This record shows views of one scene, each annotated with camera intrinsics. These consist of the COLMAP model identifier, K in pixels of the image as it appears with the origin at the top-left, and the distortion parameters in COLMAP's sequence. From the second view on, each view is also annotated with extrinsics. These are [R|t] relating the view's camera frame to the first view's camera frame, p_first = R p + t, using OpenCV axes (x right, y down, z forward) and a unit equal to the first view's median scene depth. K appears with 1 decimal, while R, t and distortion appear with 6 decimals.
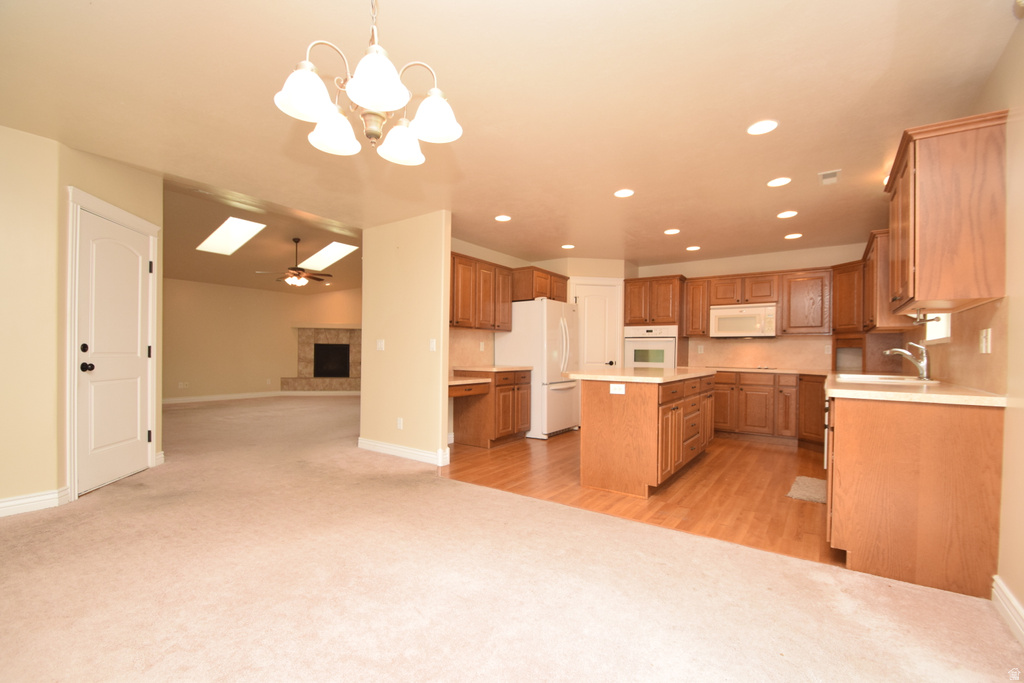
lens RADIAL K [[451.9, 0, 505.1], [0, 451.9, 355.6], [0, 0, 1]] dist [0.002777, -0.000009]
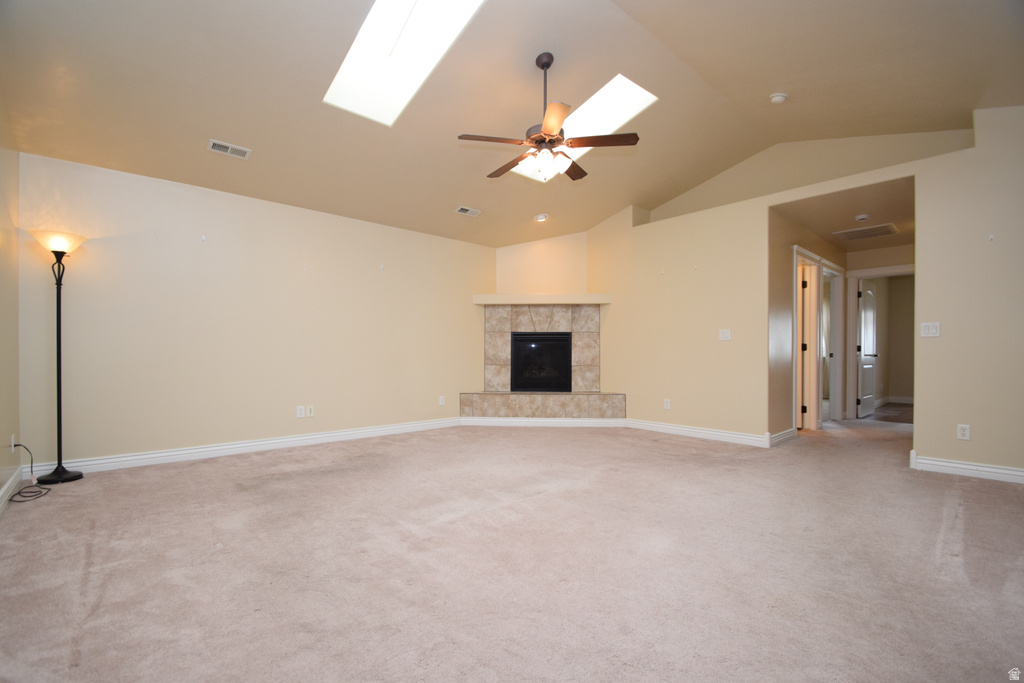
lens RADIAL K [[451.9, 0, 505.9], [0, 451.9, 352.1], [0, 0, 1]] dist [0.002777, -0.000009]
pose [[0.975371, -0.009041, -0.220384, -0.305995], [0.007066, 0.999928, -0.009748, 0.004027], [0.220456, 0.007950, 0.975365, 0.451548]]
